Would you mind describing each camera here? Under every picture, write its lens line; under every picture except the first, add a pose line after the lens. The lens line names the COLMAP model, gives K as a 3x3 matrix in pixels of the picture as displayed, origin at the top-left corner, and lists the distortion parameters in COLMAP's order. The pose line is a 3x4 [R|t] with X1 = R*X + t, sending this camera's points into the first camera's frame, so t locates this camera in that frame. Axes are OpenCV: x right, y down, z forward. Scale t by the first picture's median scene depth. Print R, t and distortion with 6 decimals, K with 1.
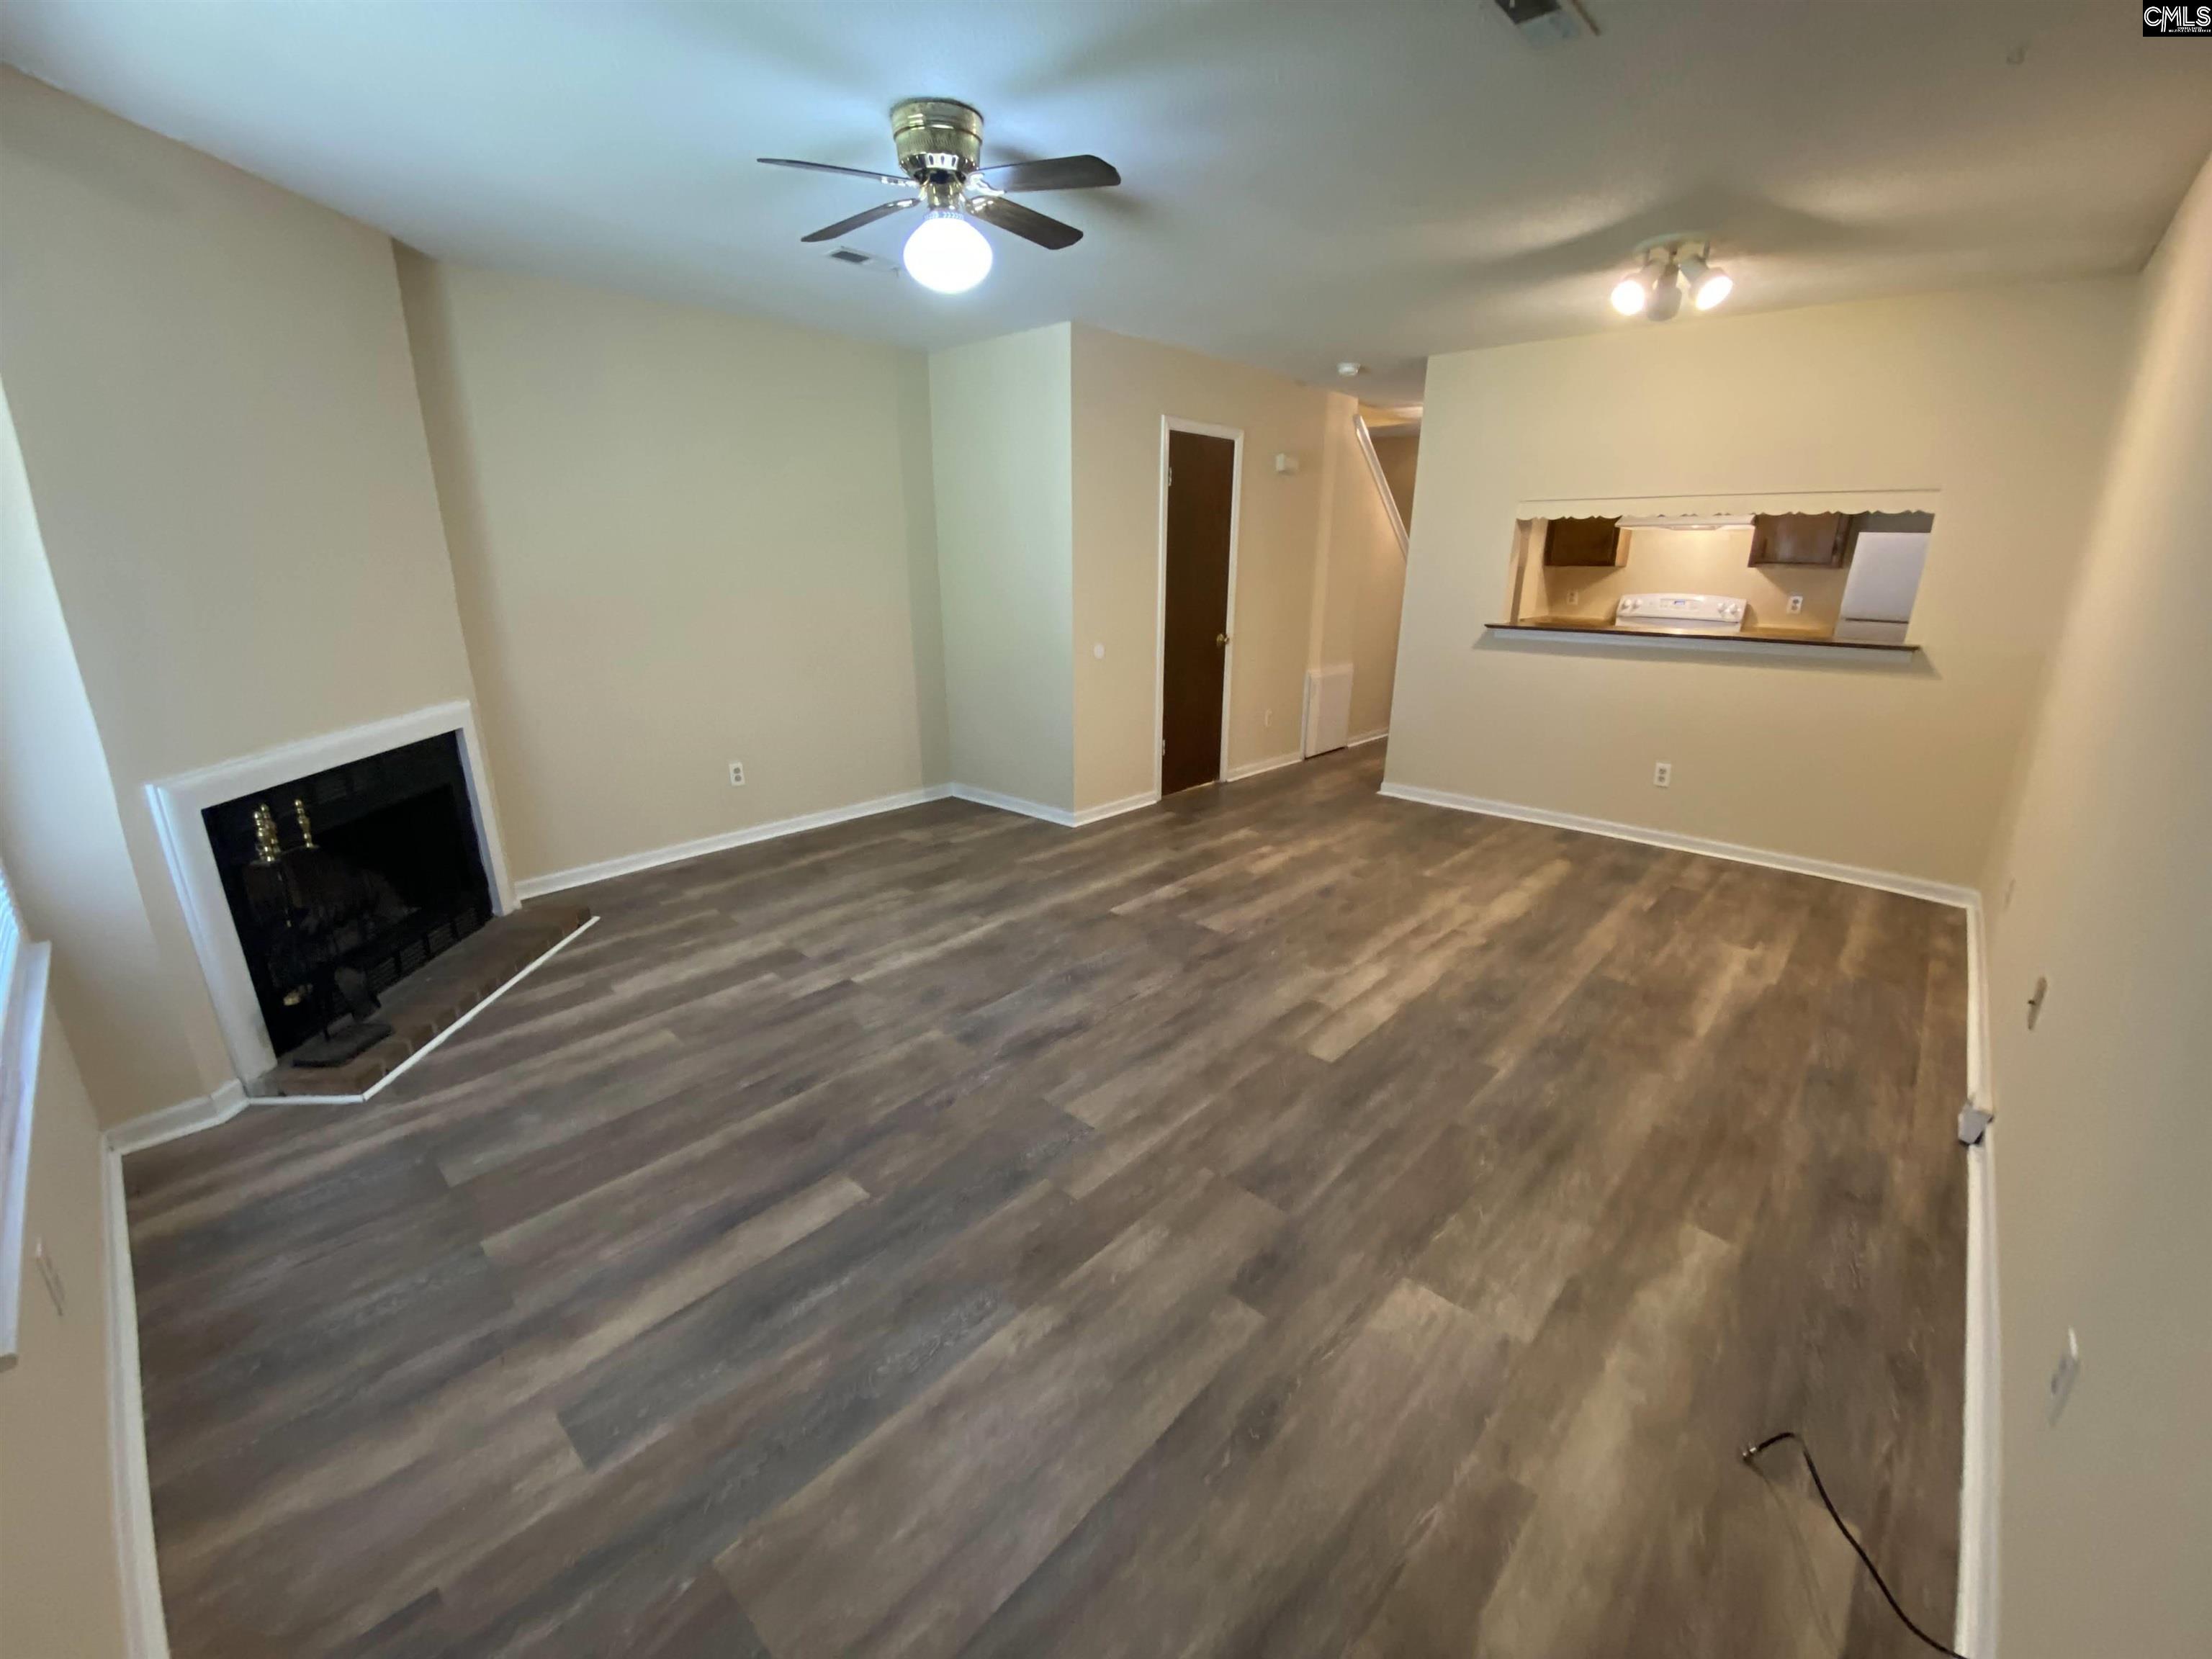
lens RADIAL K [[891.7, 0, 1102.7], [0, 891.7, 826.6], [0, 0, 1]] dist [0.025011, -0.022406]
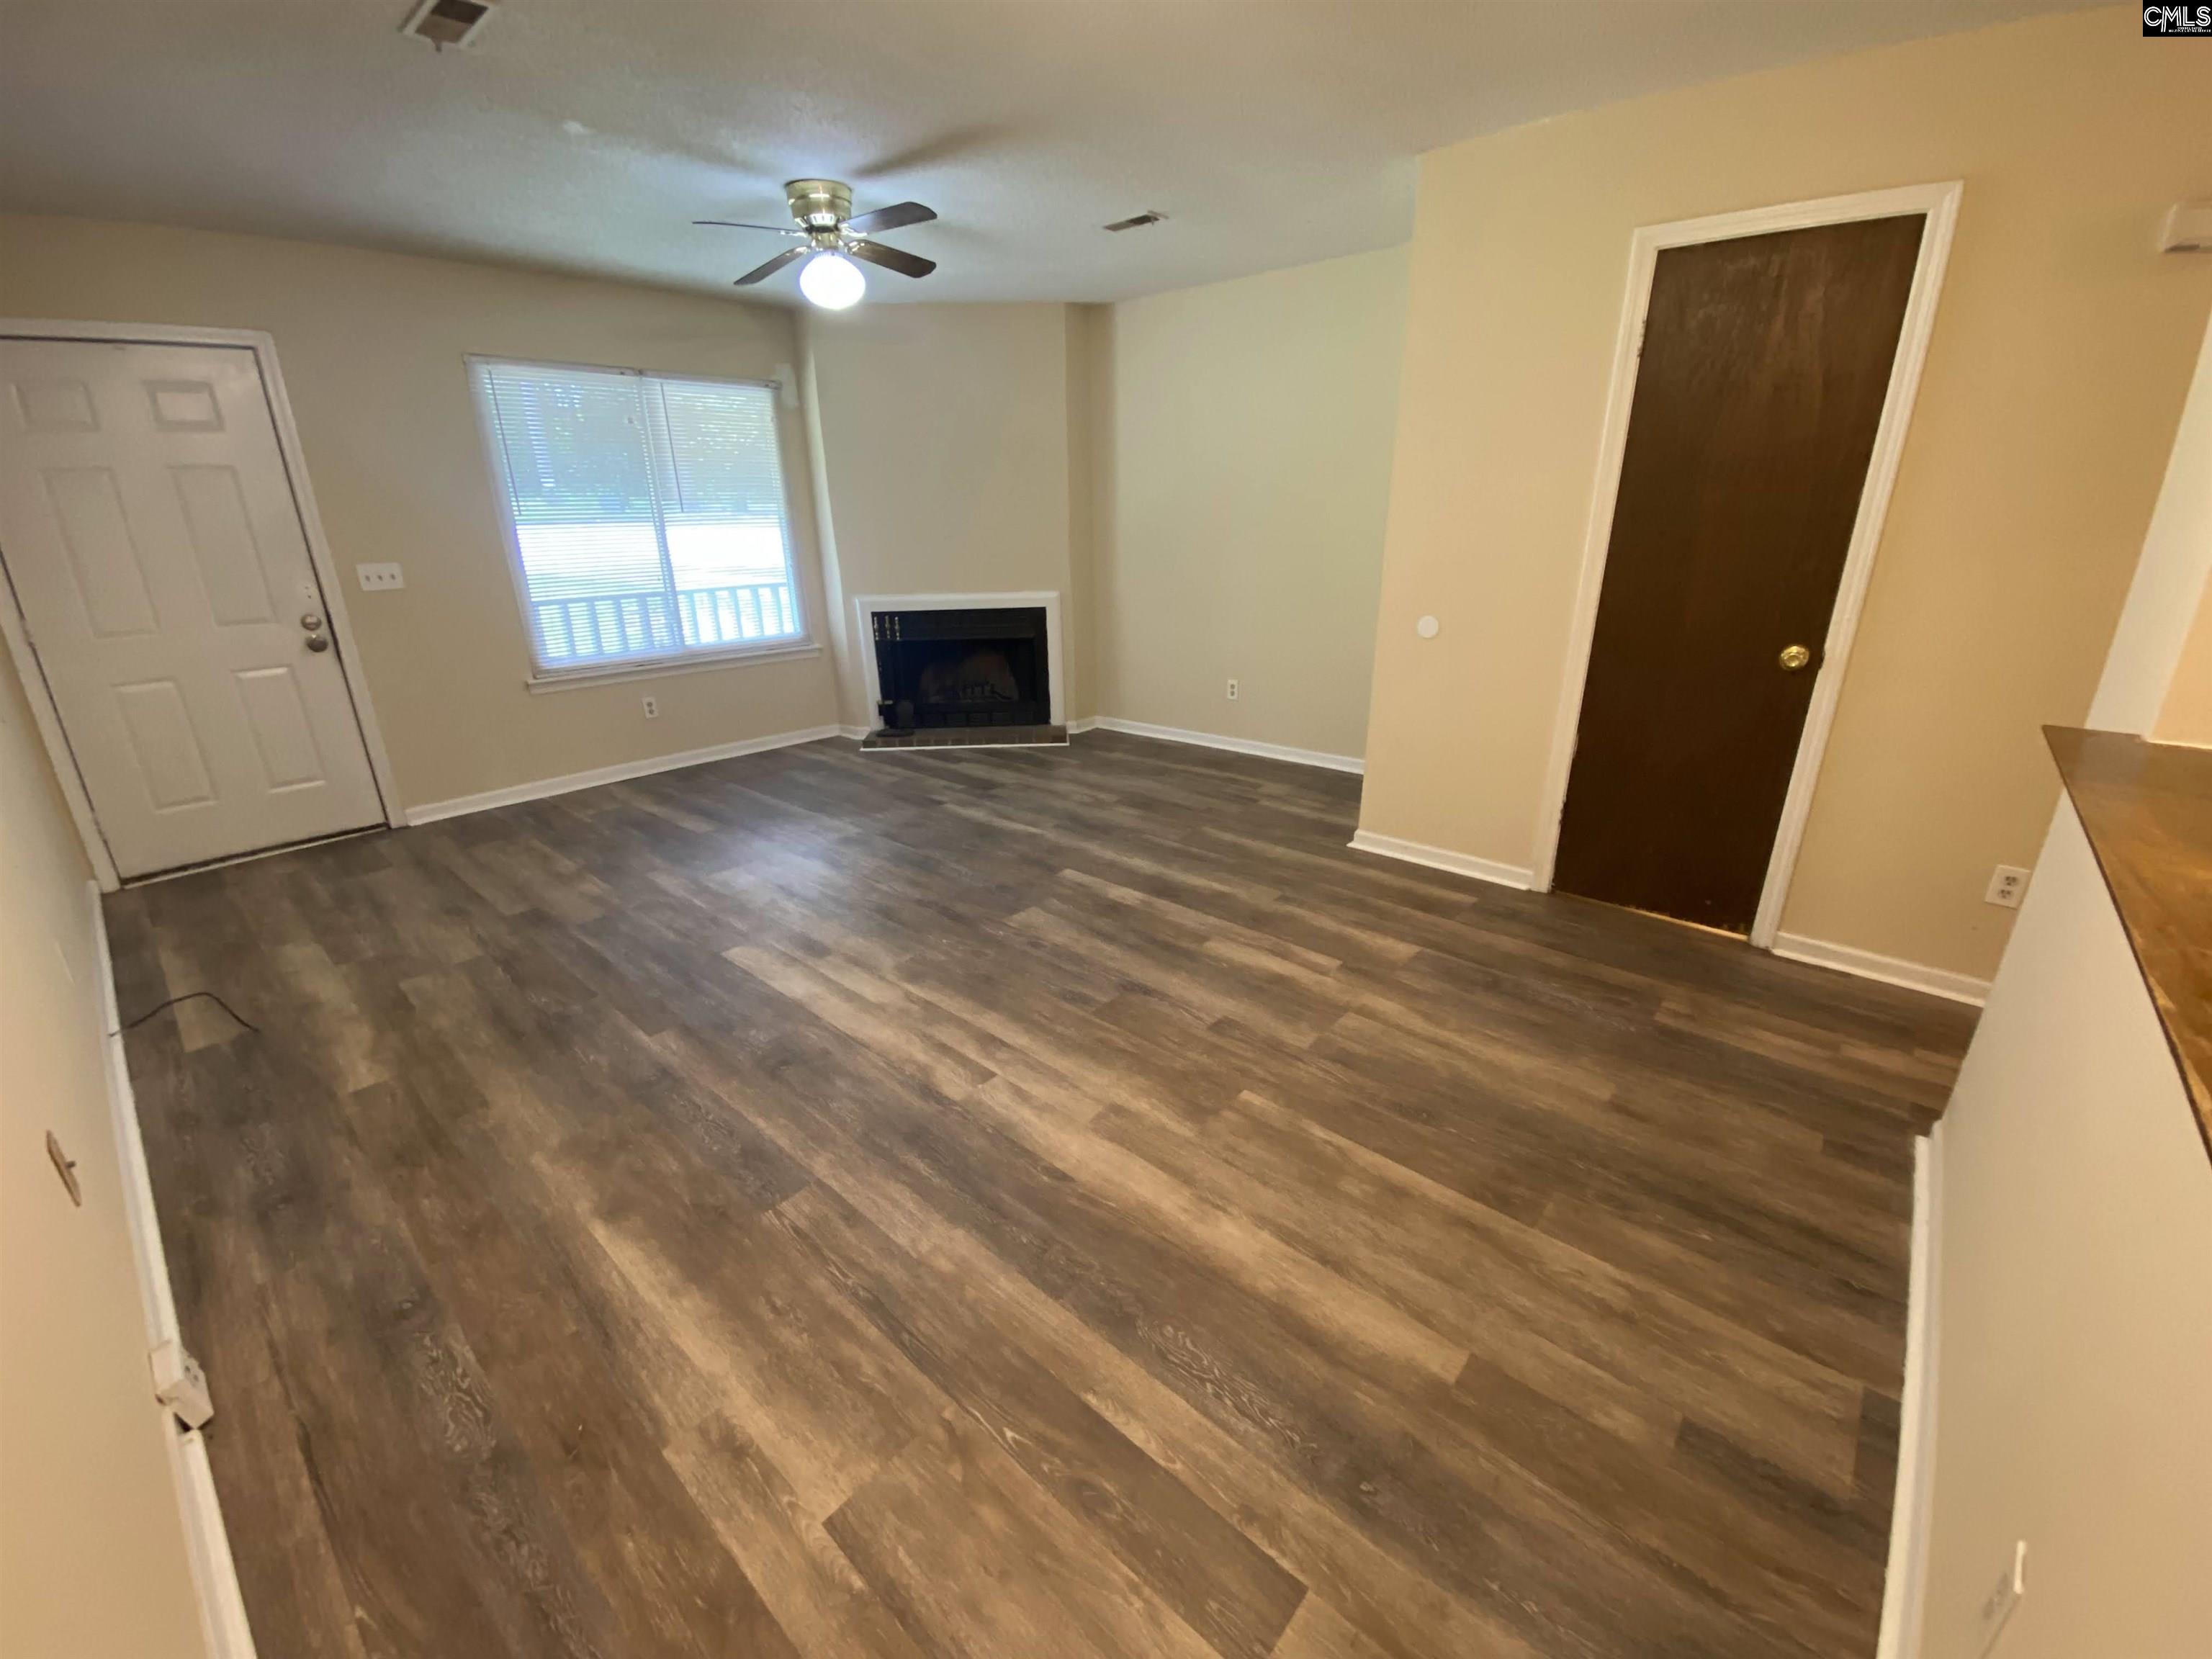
lens RADIAL K [[891.7, 0, 1102.7], [0, 891.7, 826.6], [0, 0, 1]] dist [0.025011, -0.022406]
pose [[0.023369, 0.337727, -0.940954, 1.065419], [-0.274869, 0.907108, 0.318752, -0.315597], [0.961198, 0.251190, 0.114029, 1.073189]]
